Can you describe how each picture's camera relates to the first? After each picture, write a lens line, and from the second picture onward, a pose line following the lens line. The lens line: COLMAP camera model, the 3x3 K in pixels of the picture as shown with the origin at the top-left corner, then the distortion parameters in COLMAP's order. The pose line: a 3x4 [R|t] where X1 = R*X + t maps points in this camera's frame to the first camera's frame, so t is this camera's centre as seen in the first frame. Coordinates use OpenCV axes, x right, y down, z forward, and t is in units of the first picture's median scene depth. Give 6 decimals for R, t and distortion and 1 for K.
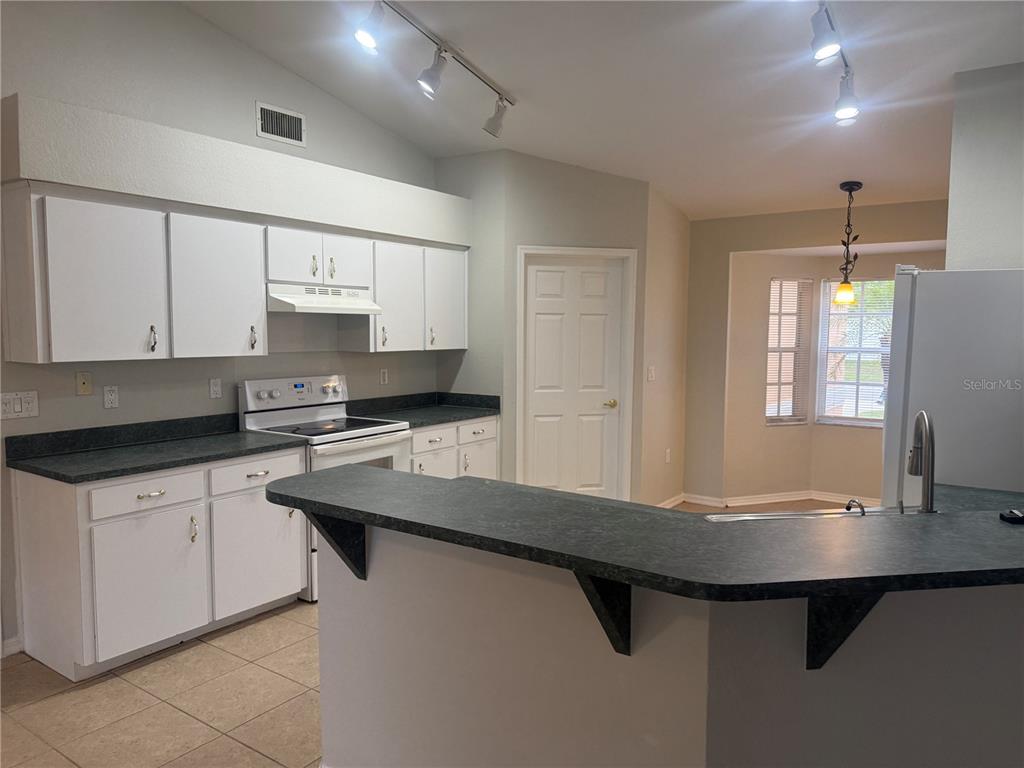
lens RADIAL K [[718.6, 0, 513.5], [0, 718.6, 388.9], [0, 0, 1]] dist [0.080490, -0.117437]
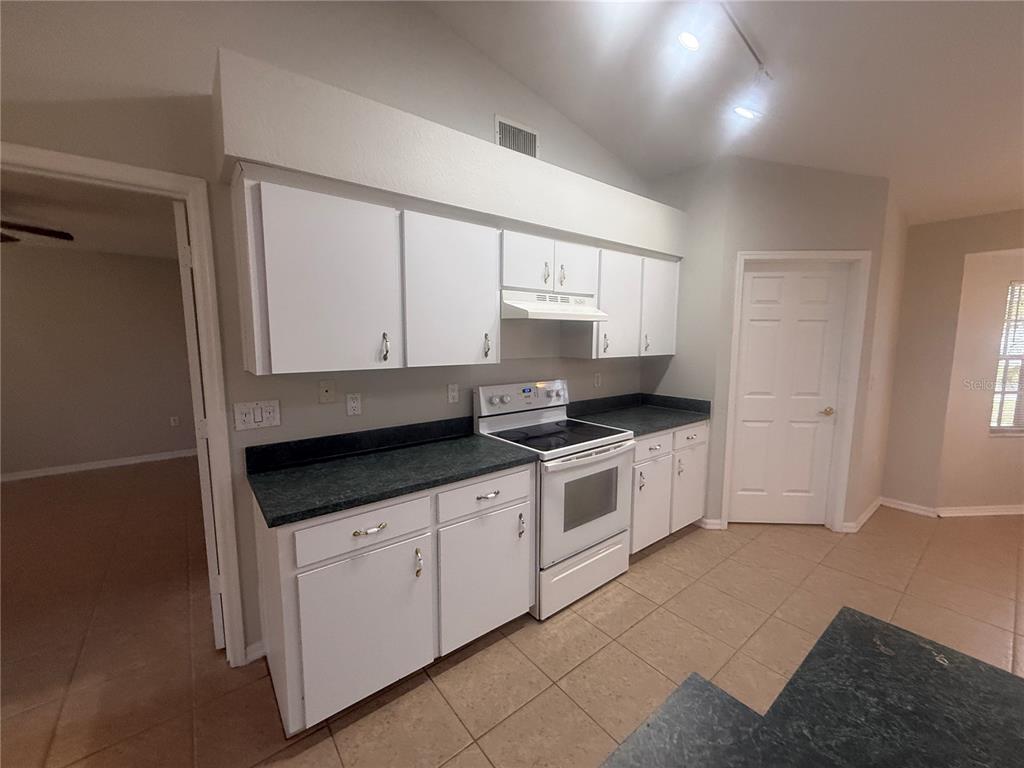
lens RADIAL K [[408.9, 0, 511.3], [0, 408.9, 383.1], [0, 0, 1]] dist [-0.000062, 0.000858]
pose [[0.956556, 0.028392, -0.290163, -0.147096], [-0.020702, 0.999349, 0.029538, -0.032472], [0.290813, -0.022248, 0.956521, 0.427420]]
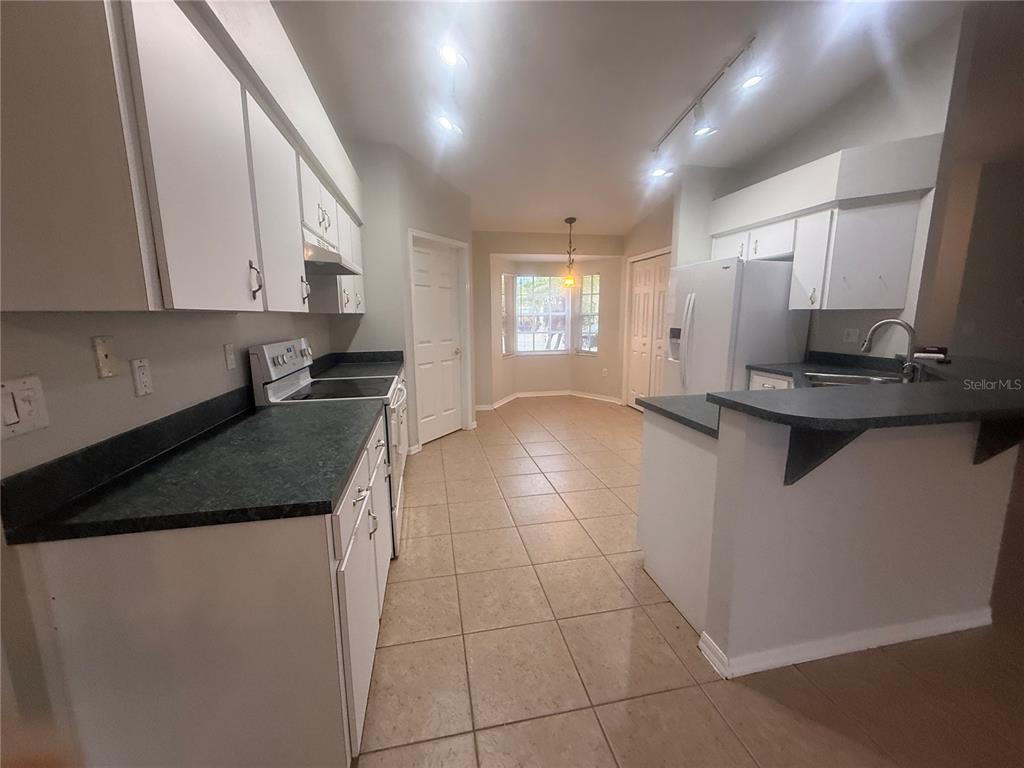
lens RADIAL K [[408.9, 0, 511.0], [0, 408.9, 382.9], [0, 0, 1]] dist [-0.000062, 0.000858]
pose [[0.692011, -0.130131, 0.710061, -0.480355], [0.072514, 0.991174, 0.110979, 0.000220], [-0.718236, -0.025309, 0.695339, 0.441775]]
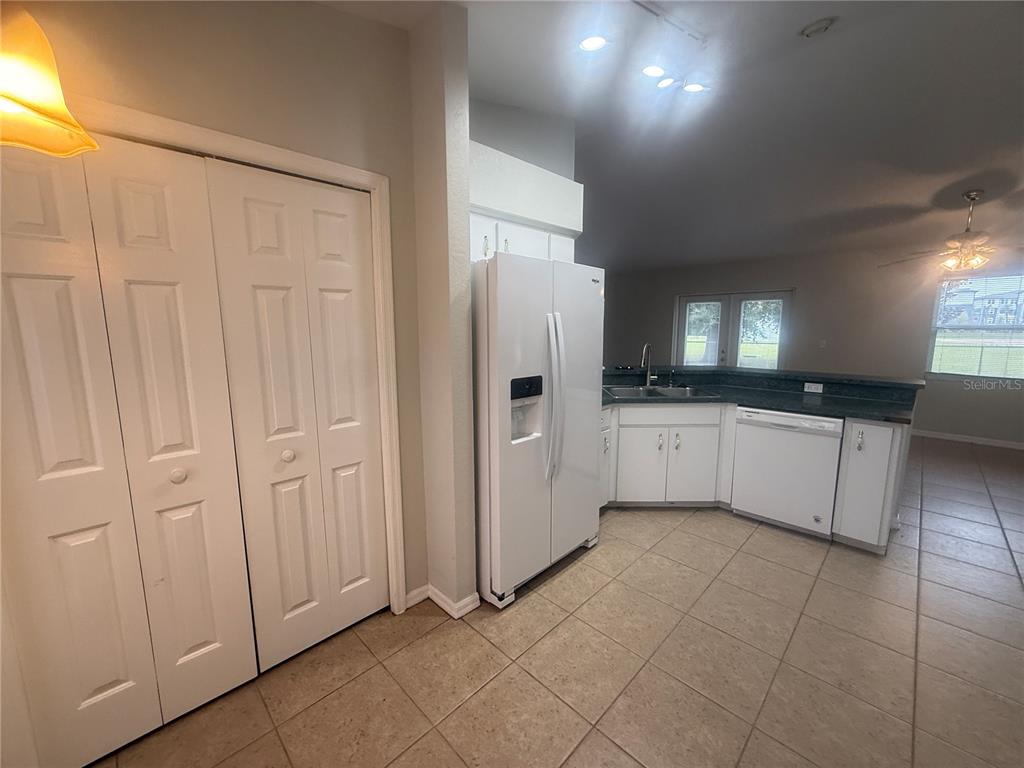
lens RADIAL K [[408.9, 0, 510.6], [0, 408.9, 380.9], [0, 0, 1]] dist [-0.000062, 0.000858]
pose [[-0.982985, -0.028638, 0.181442, 0.368343], [0.012880, 0.974594, 0.223608, -0.092169], [-0.183236, 0.222140, -0.957642, 1.257892]]
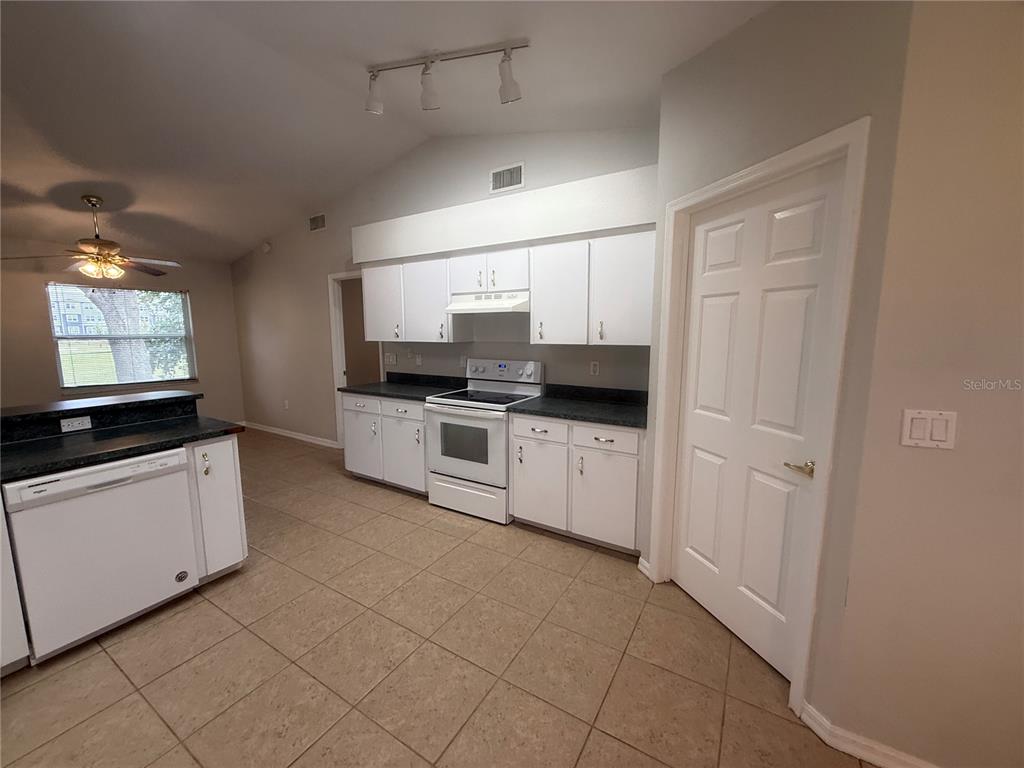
lens RADIAL K [[408.9, 0, 510.1], [0, 408.9, 382.2], [0, 0, 1]] dist [-0.000062, 0.000858]
pose [[0.051002, 0.121540, -0.991275, 0.501177], [-0.081188, 0.989786, 0.117180, -0.068184], [0.995393, 0.074504, 0.060348, 0.980236]]
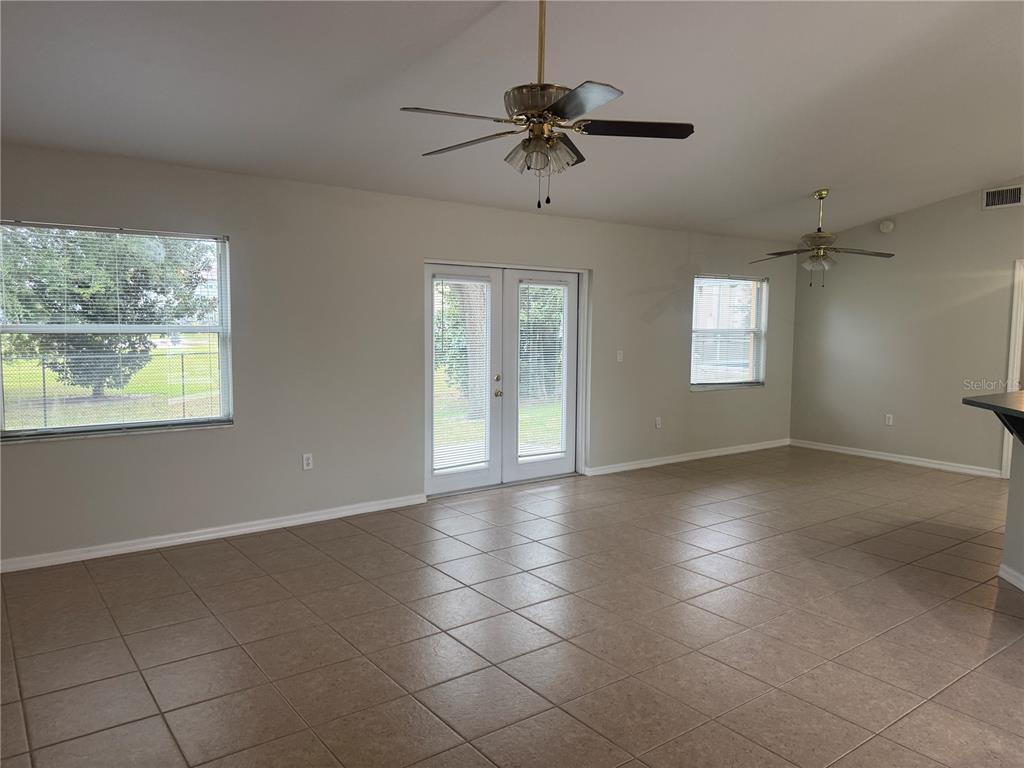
lens RADIAL K [[718.6, 0, 493.6], [0, 718.6, 391.1], [0, 0, 1]] dist [0.080490, -0.117437]
pose [[-0.329179, 0.082643, -0.940644, 1.229351], [-0.093474, 0.988418, 0.119551, 0.012752], [0.939629, 0.127279, -0.317642, 0.018882]]
